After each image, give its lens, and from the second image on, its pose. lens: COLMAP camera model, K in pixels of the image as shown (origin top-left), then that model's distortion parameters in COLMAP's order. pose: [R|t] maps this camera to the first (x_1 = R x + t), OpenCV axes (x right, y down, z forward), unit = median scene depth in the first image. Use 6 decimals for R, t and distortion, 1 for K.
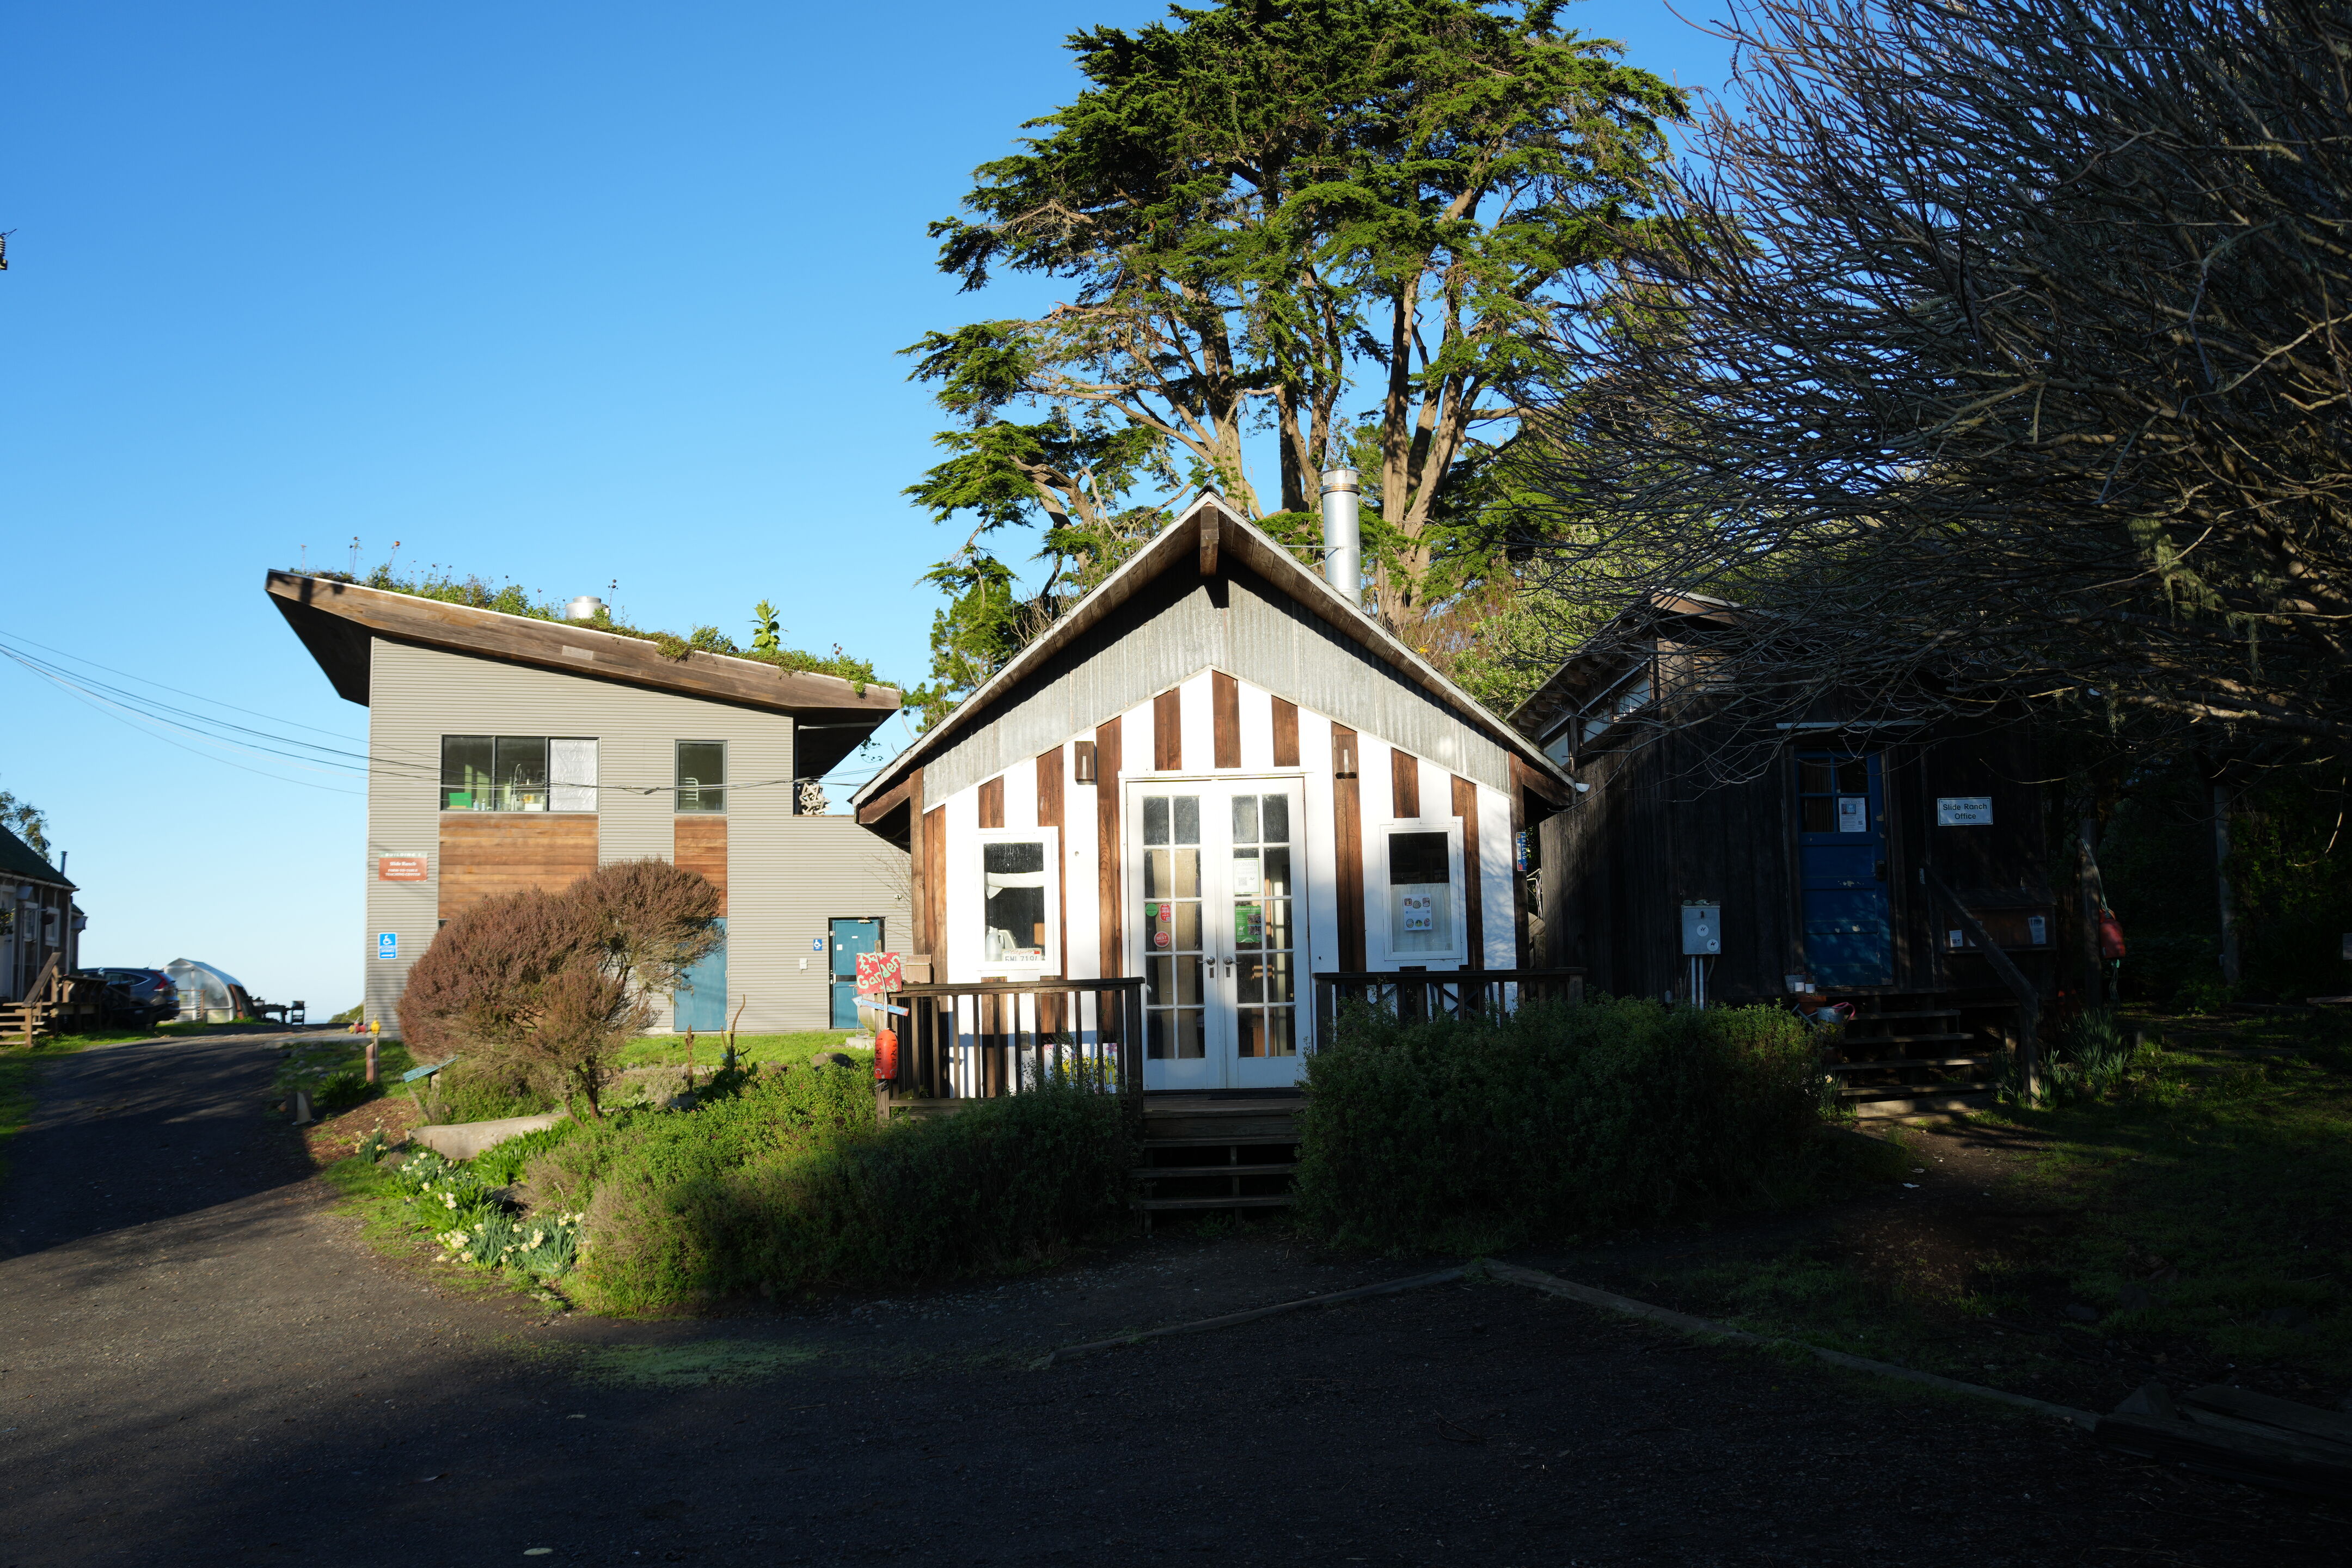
lens RADIAL K [[1899.8, 0, 1176.0], [0, 1899.8, 784.0], [0, 0, 1]] dist [-0.150656, 0.099615]
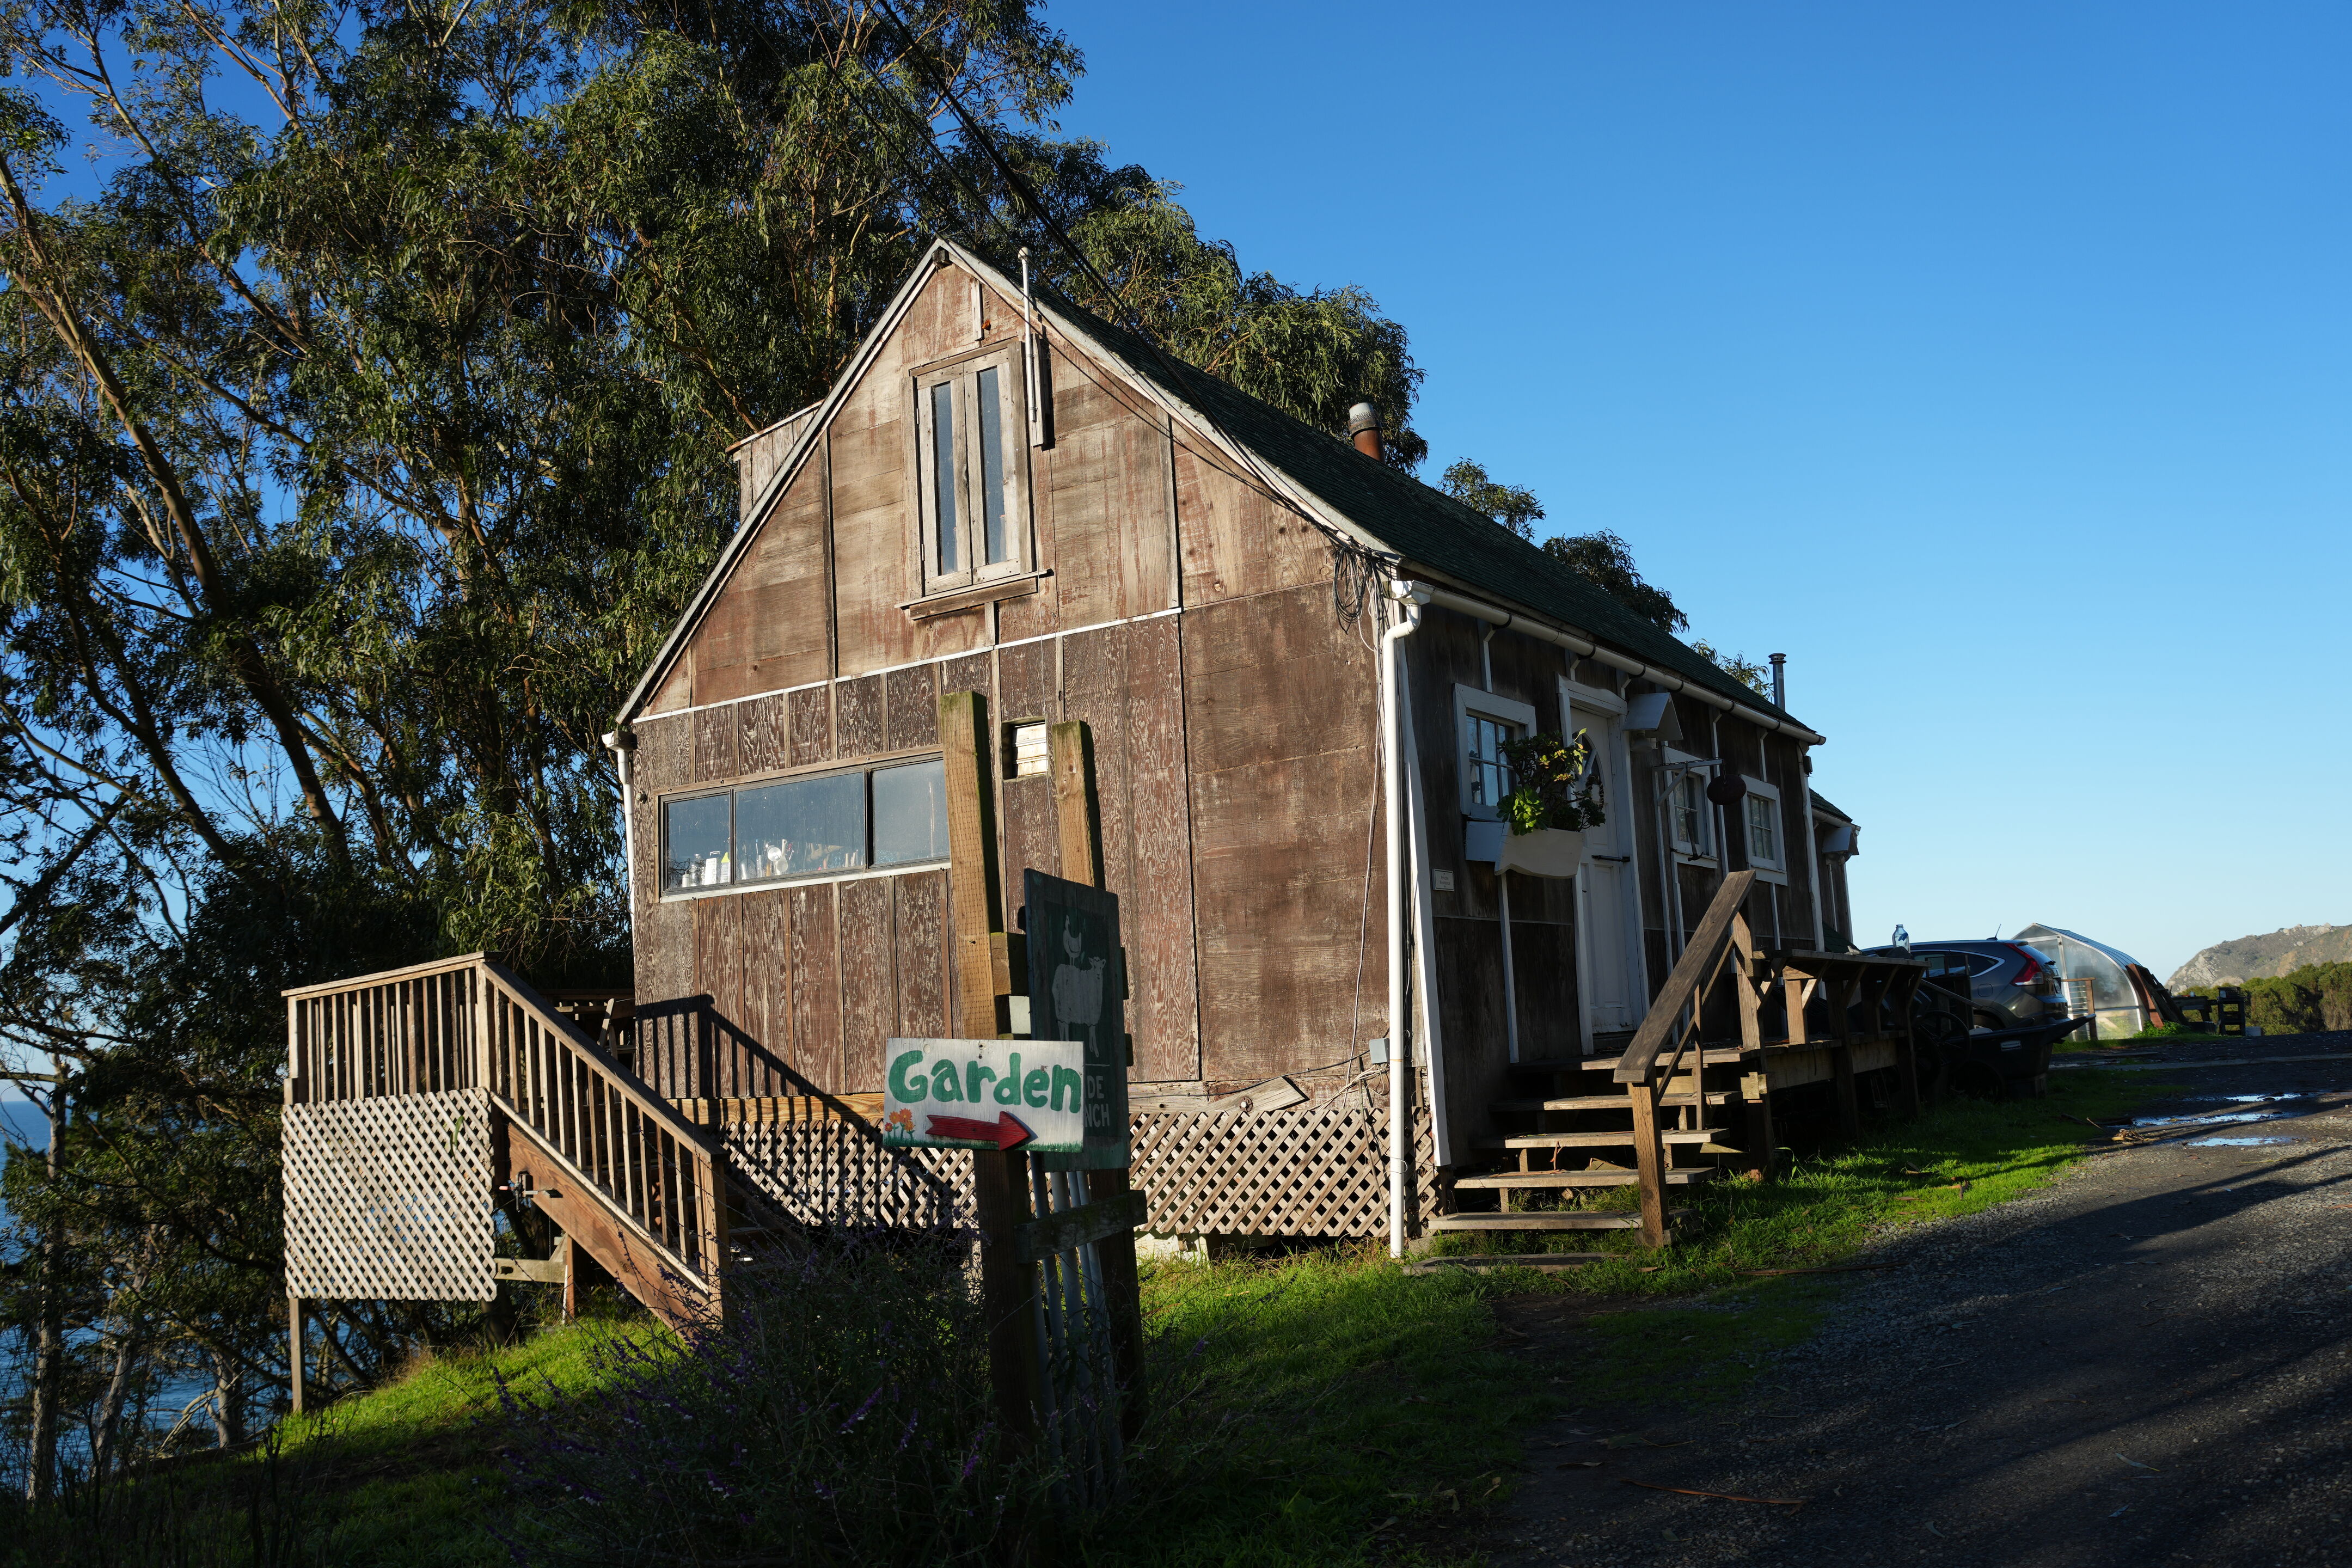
lens RADIAL K [[1899.8, 0, 1176.0], [0, 1899.8, 784.0], [0, 0, 1]] dist [-0.150656, 0.099615]
pose [[0.617066, -0.115485, -0.778391, -0.604476], [0.121457, 0.991297, -0.050788, 0.113984], [0.777482, -0.063201, 0.625721, 1.026392]]
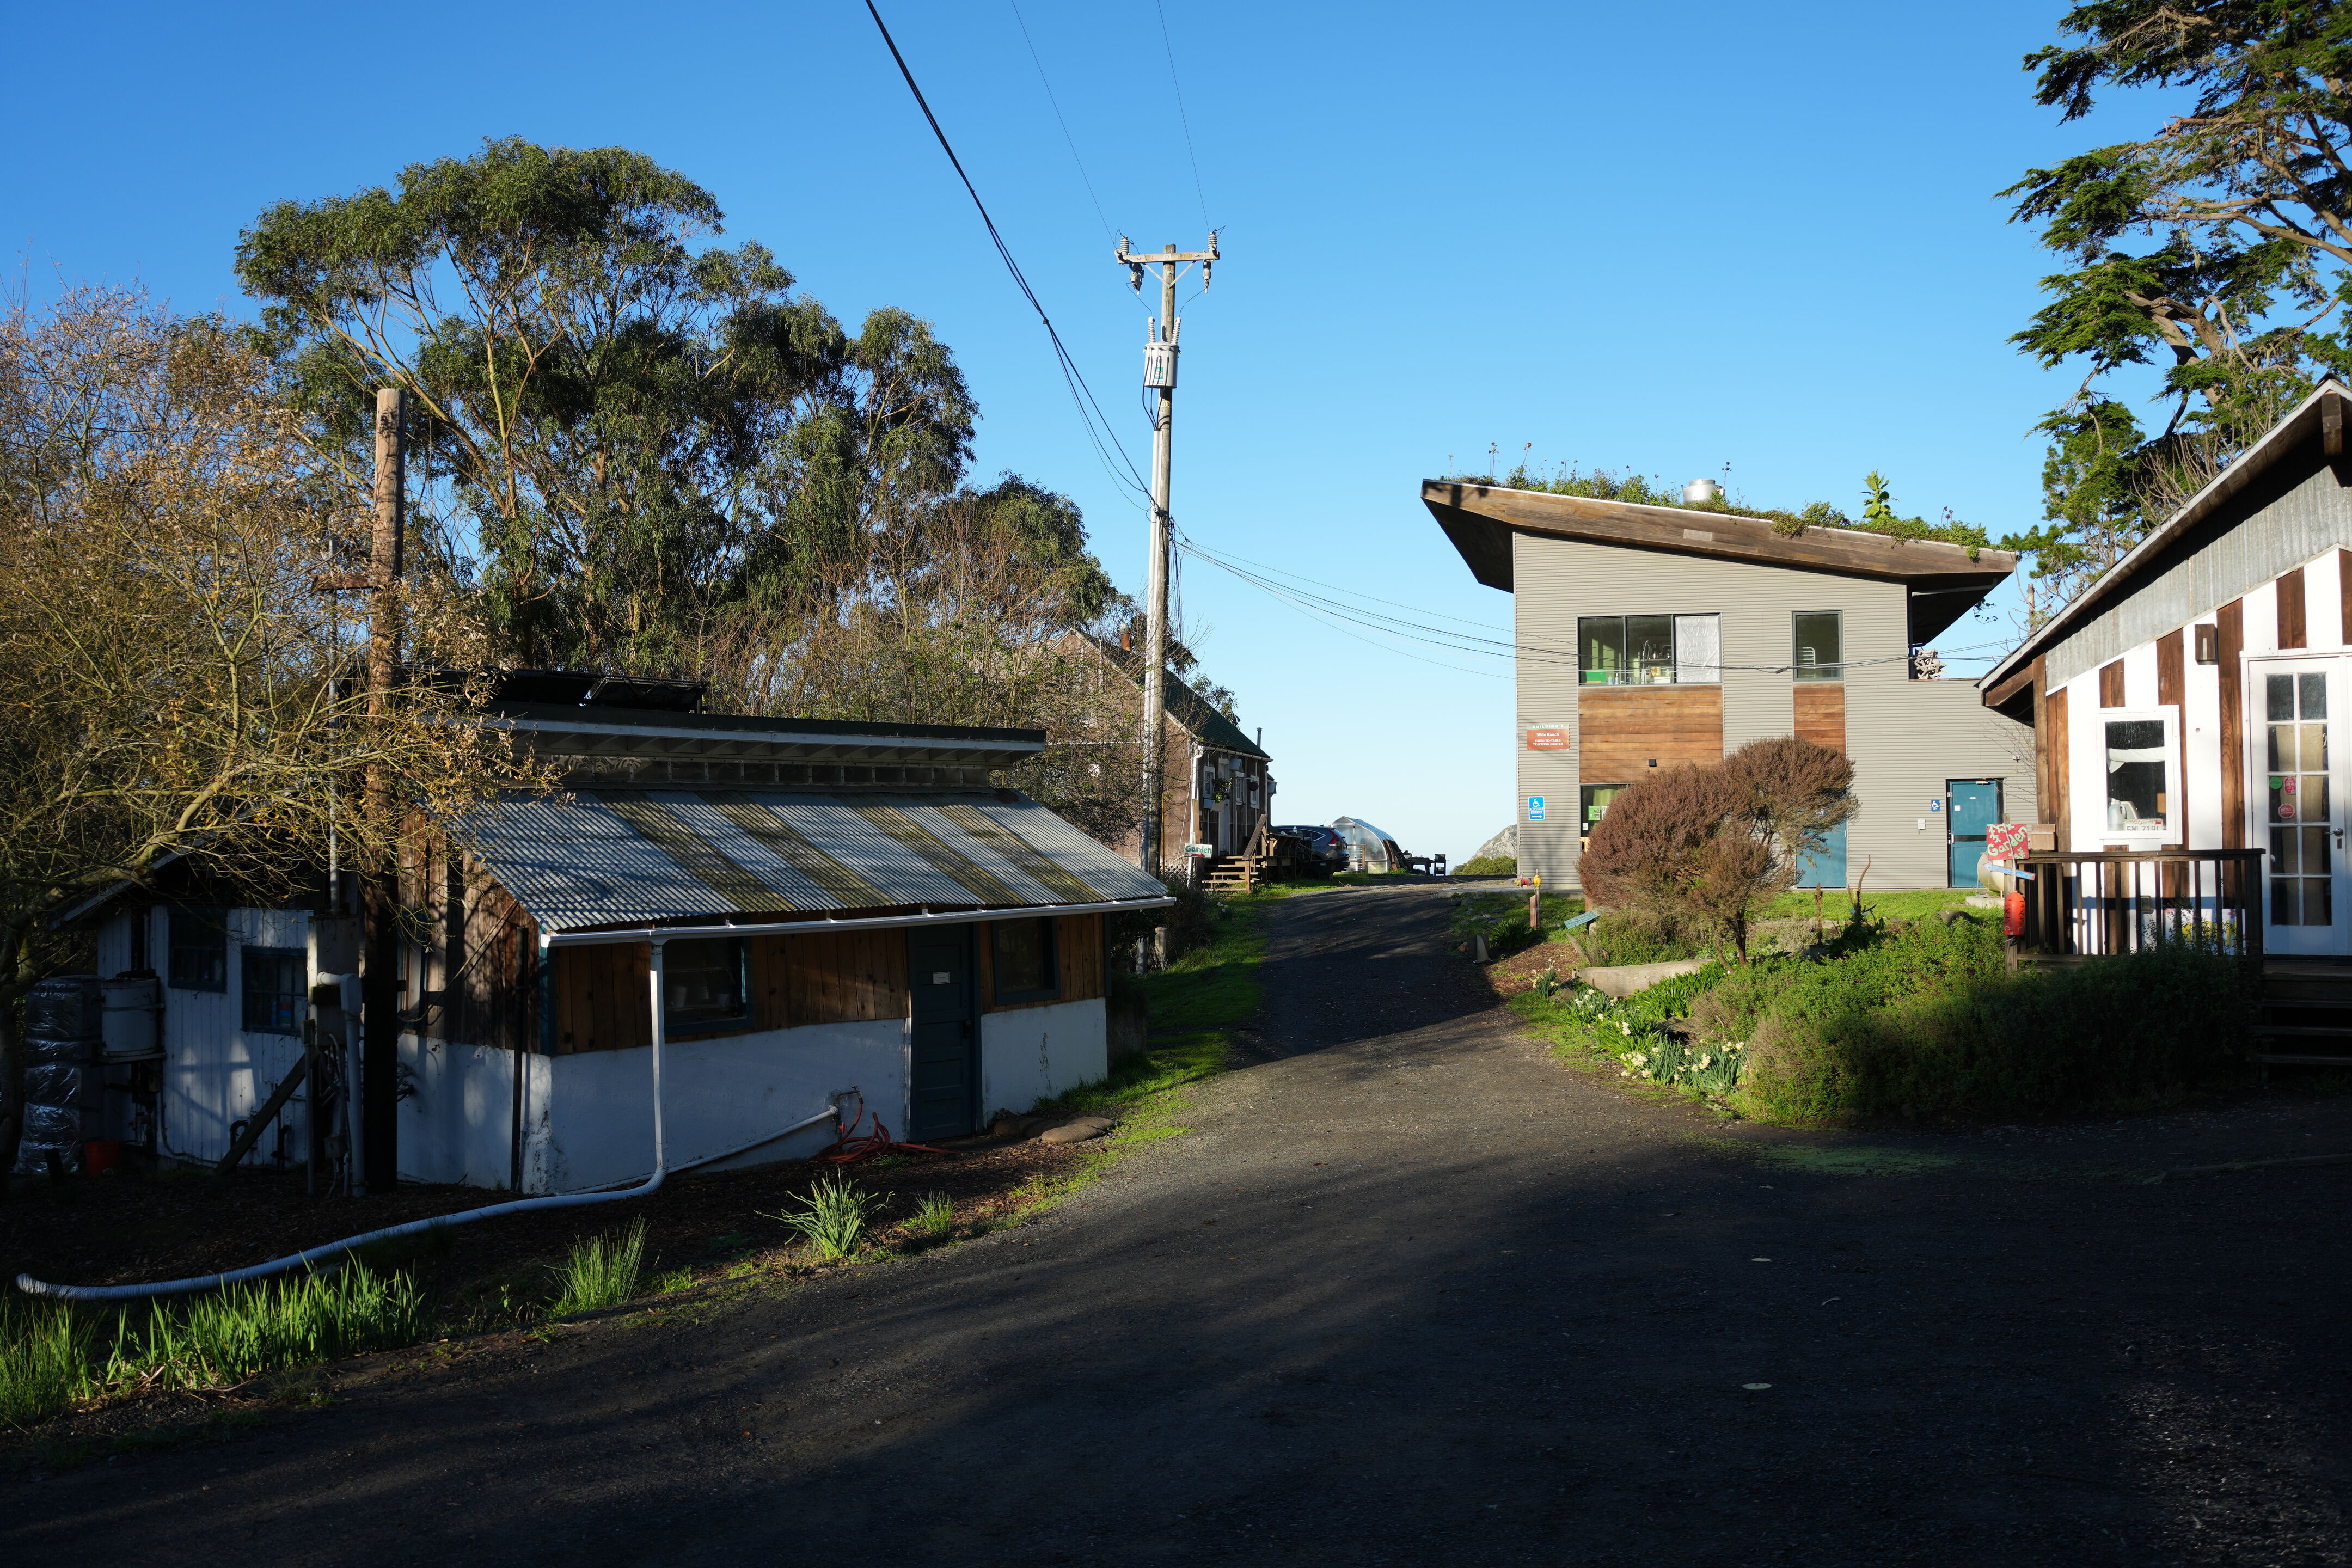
lens RADIAL K [[1899.8, 0, 1176.0], [0, 1899.8, 784.0], [0, 0, 1]] dist [-0.150656, 0.099615]
pose [[0.841989, -0.000530, -0.539494, 0.011341], [0.042449, 0.996964, 0.065271, -0.015162], [0.537821, -0.077858, 0.839456, -0.105126]]
